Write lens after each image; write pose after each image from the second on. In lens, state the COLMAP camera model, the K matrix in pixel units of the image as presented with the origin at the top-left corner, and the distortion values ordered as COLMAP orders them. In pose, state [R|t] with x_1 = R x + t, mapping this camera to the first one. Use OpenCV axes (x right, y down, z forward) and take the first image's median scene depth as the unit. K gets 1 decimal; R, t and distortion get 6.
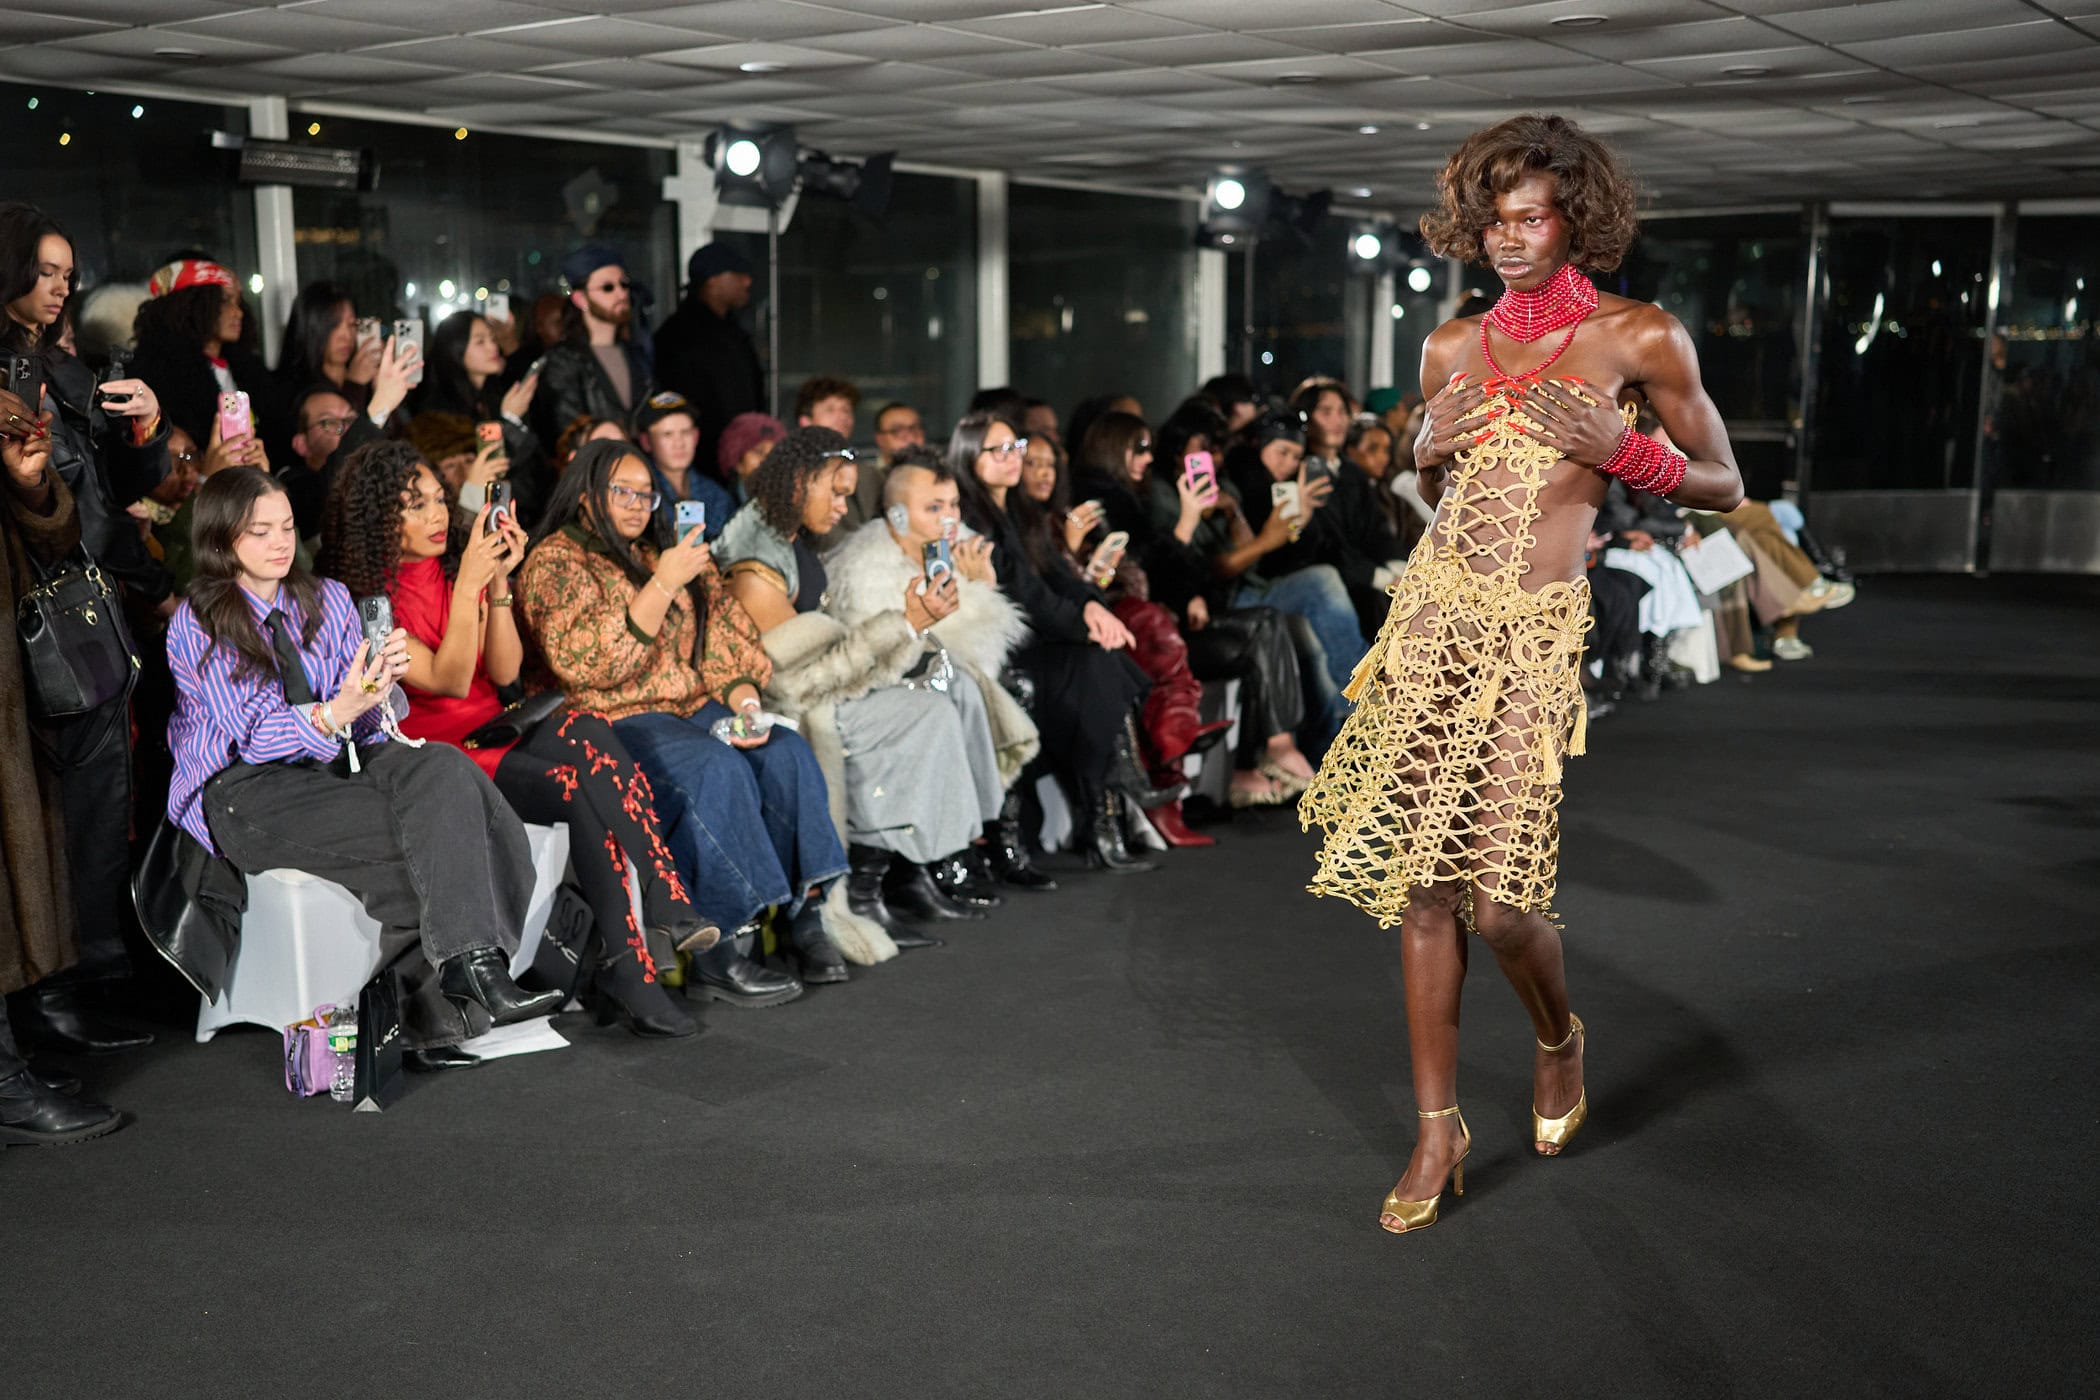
lens RADIAL K [[2158.9, 0, 976.3], [0, 2158.9, 726.6], [0, 0, 1]] dist [-0.052421, 0.162167]
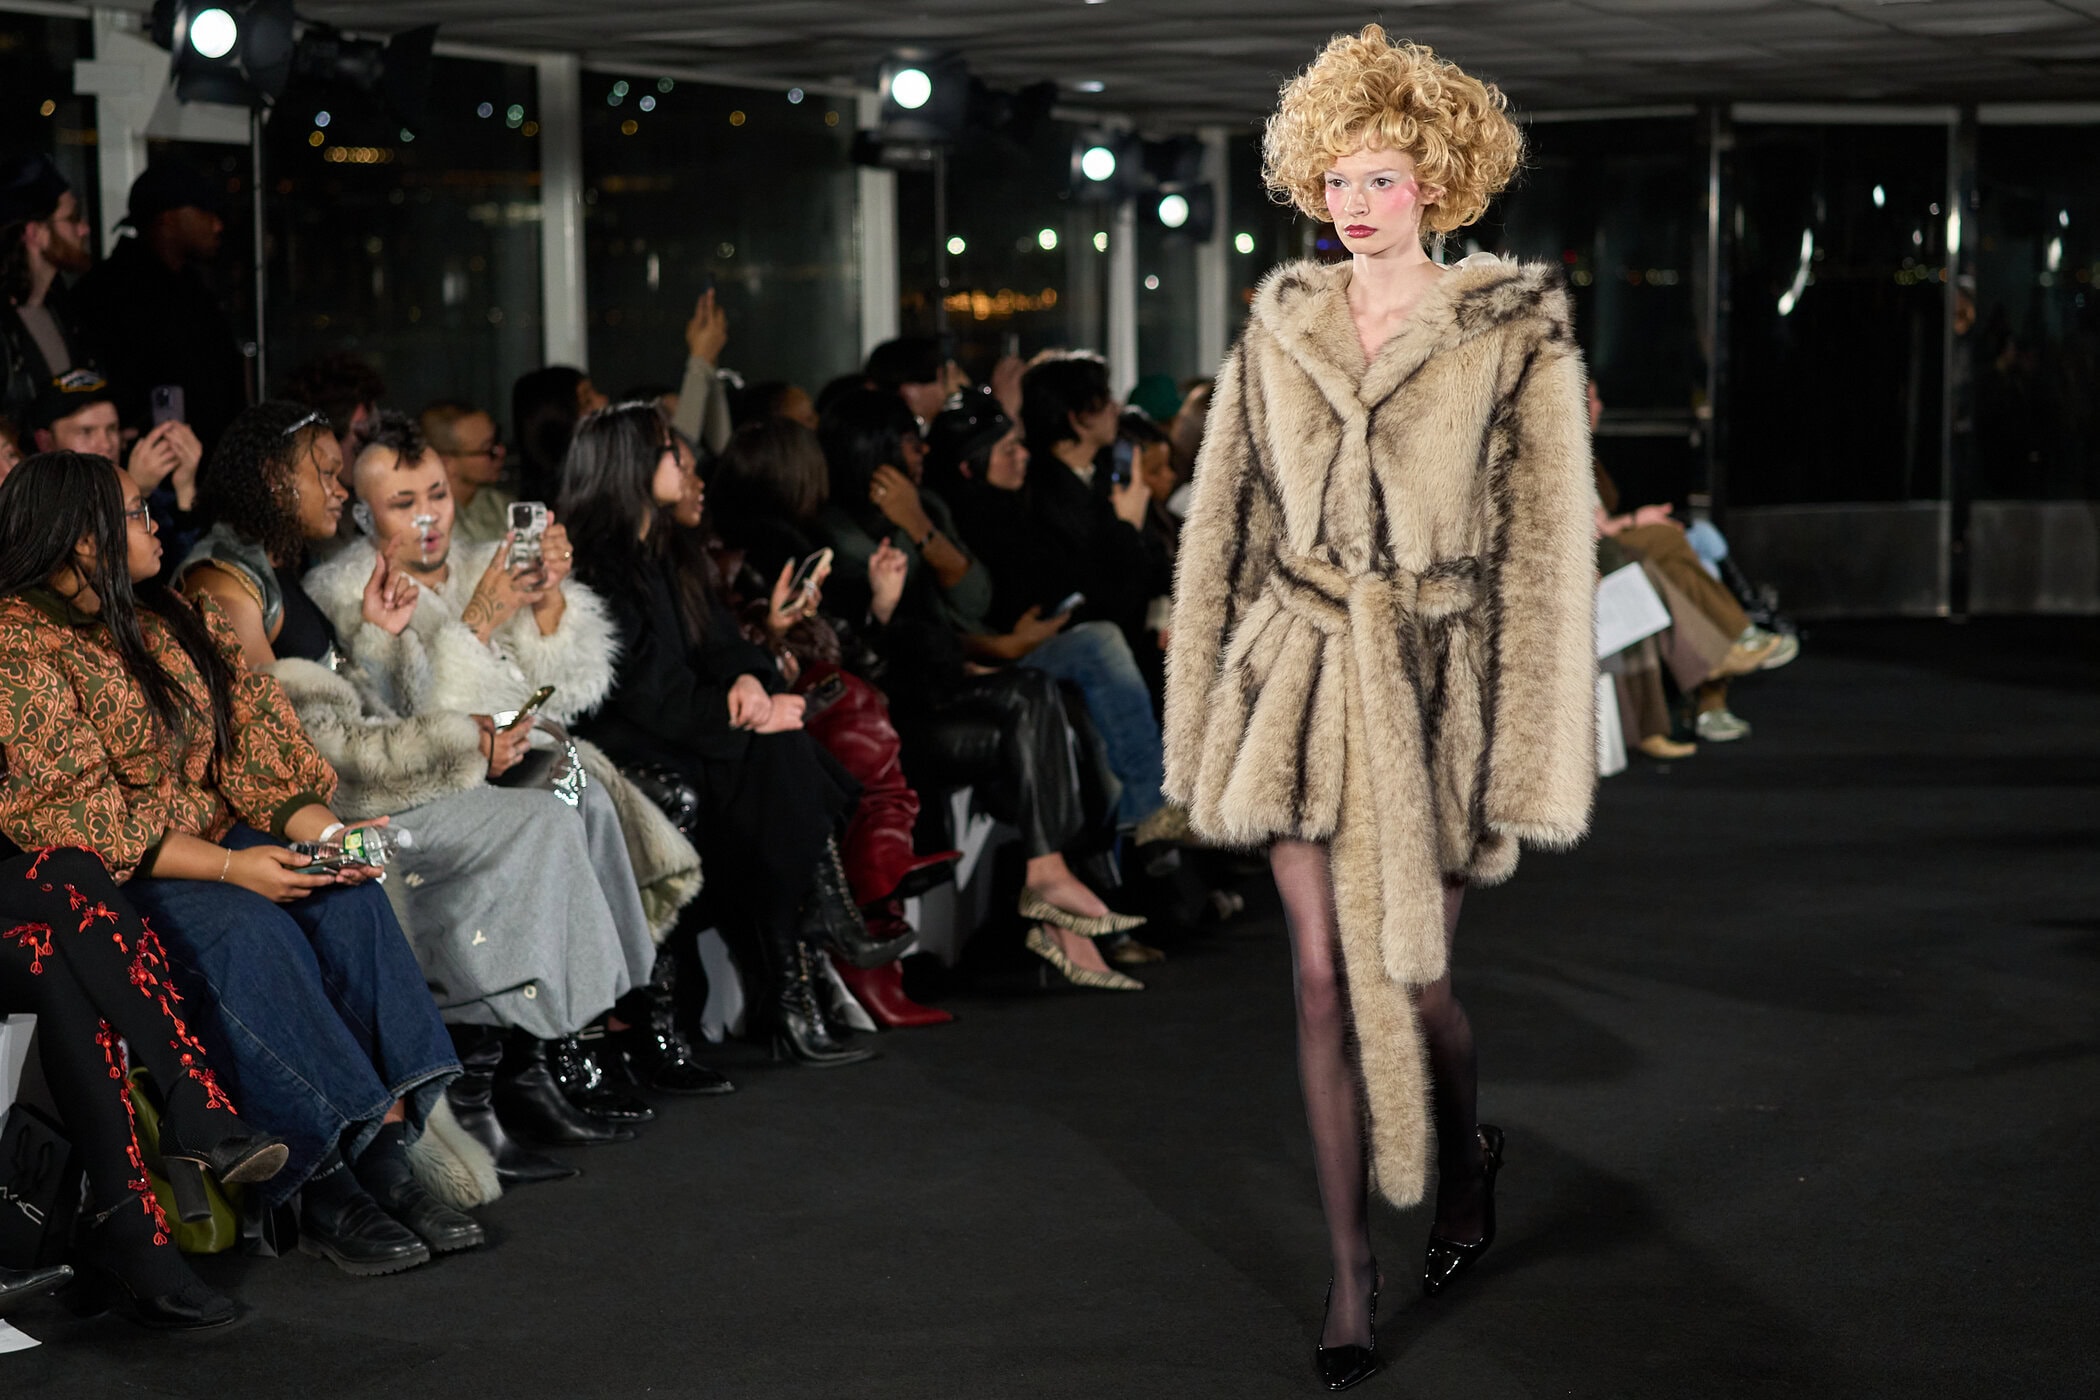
lens RADIAL K [[3294.6, 0, 986.1], [0, 3294.6, 701.5], [0, 0, 1]] dist [-0.042032, 0.065107]
pose [[0.987589, -0.025076, 0.155049, -0.032018], [0.034134, 0.997845, -0.056033, 0.009837], [-0.153309, 0.060630, 0.986317, -0.035860]]
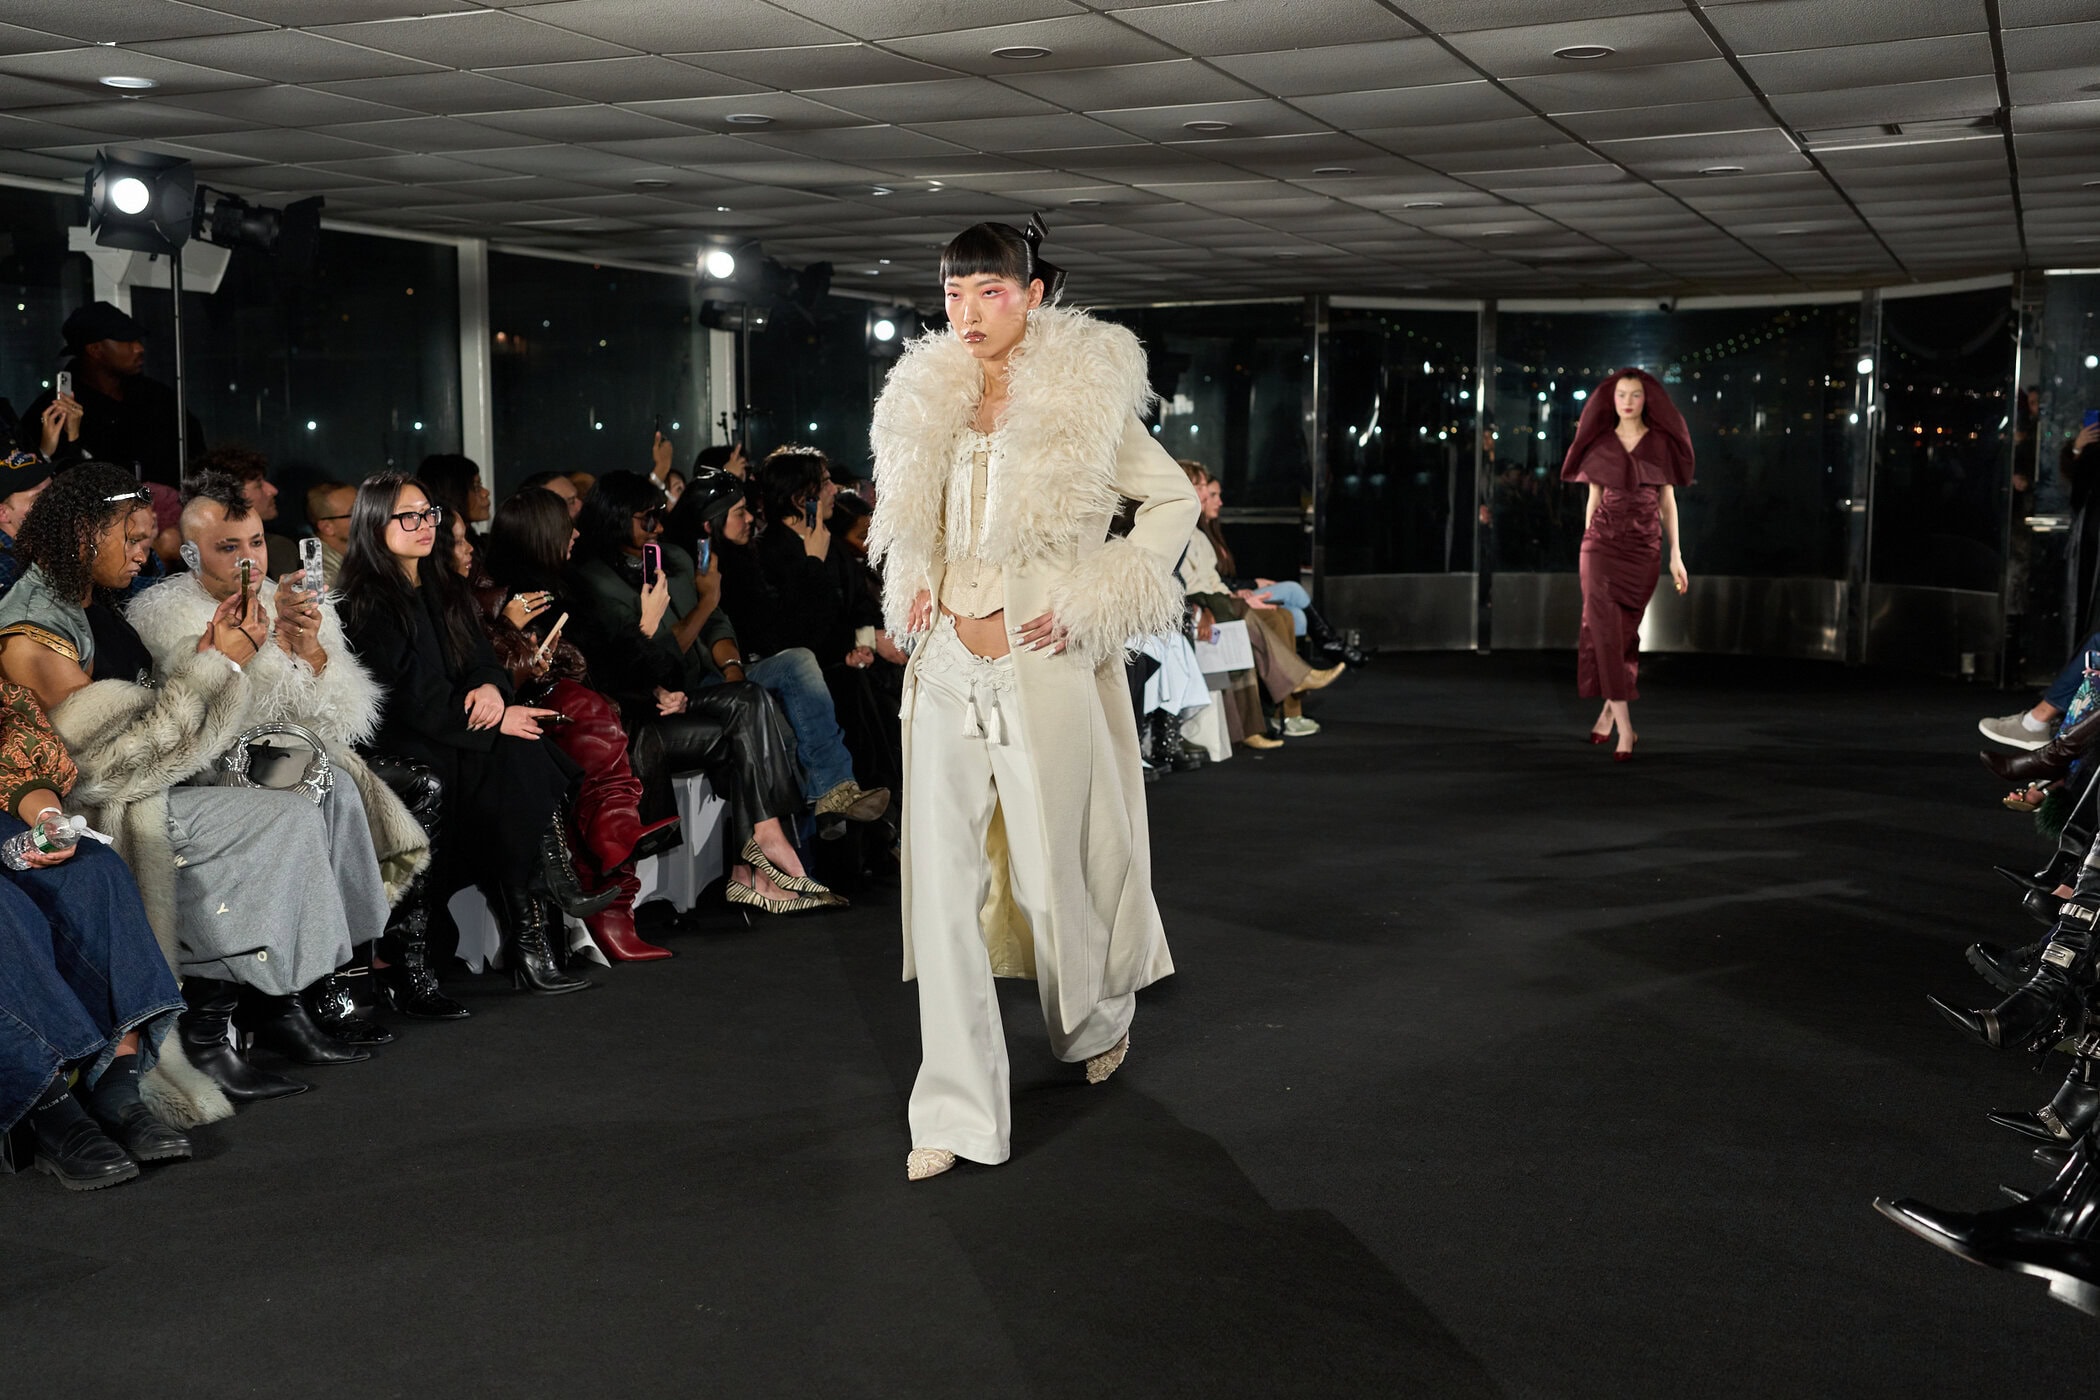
lens RADIAL K [[2111.4, 0, 1048.6], [0, 2111.4, 681.0], [0, 0, 1]] dist [-0.052904, 0.151064]
pose [[0.975612, -0.019868, 0.218601, 0.062074], [0.035072, 0.997210, -0.065890, 0.003422], [-0.216683, 0.071950, 0.973587, 0.090262]]
